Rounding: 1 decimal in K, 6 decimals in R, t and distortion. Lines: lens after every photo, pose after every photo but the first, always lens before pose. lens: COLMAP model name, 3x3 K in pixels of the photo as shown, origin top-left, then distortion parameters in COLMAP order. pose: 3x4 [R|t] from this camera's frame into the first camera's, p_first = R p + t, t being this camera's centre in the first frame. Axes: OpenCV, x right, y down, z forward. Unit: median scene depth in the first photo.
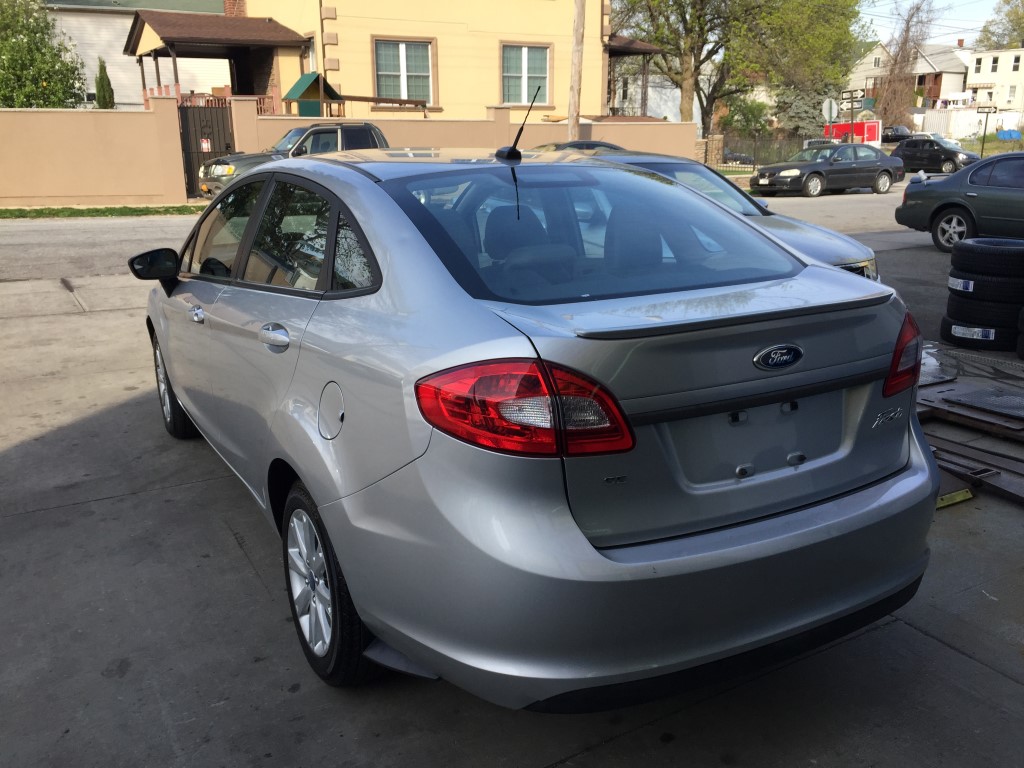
lens RADIAL K [[863.8, 0, 512.0], [0, 863.8, 384.0], [0, 0, 1]] dist [0.094941, -0.135500]
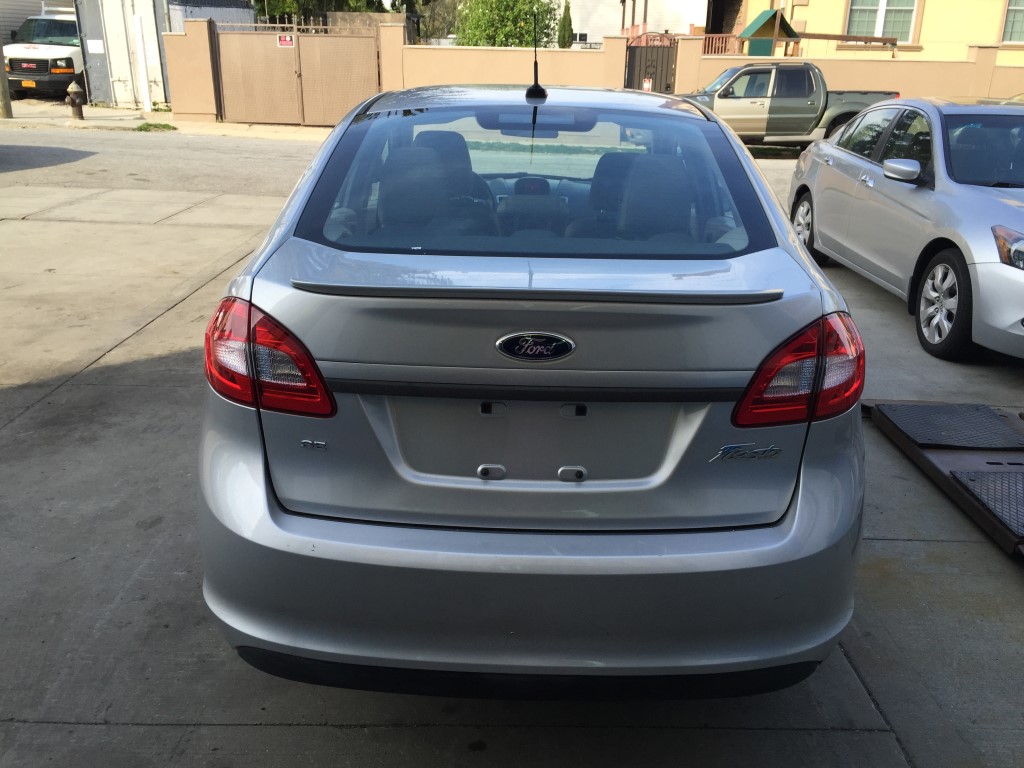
lens RADIAL K [[884.7, 0, 513.2], [0, 884.7, 366.3], [0, 0, 1]] dist [0.099108, -0.140400]
pose [[0.865147, 0.177696, -0.468982, 0.060688], [-0.160693, 0.984042, 0.076414, -0.006557], [0.475077, 0.009253, 0.879896, 0.020194]]
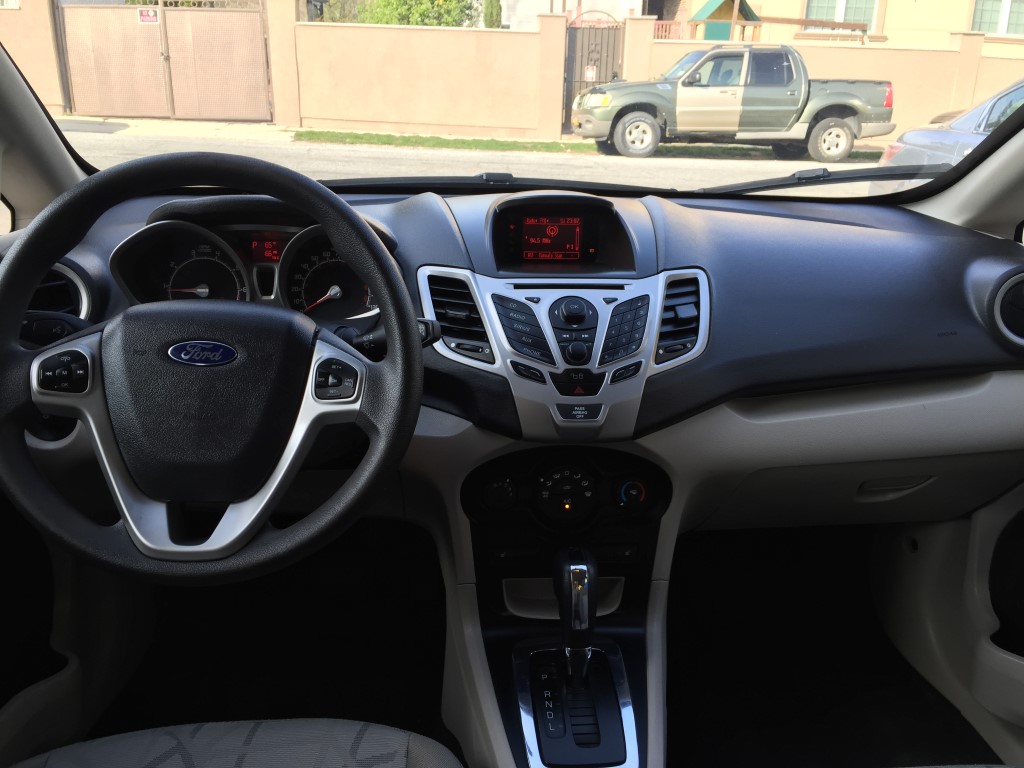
lens RADIAL K [[909.9, 0, 537.0], [0, 909.9, 369.7], [0, 0, 1]] dist [0.110171, -0.208796]
pose [[0.915073, 0.151777, -0.373638, -0.016559], [-0.141850, 0.988409, 0.054102, -0.026409], [0.377519, 0.003493, 0.925995, 0.148331]]
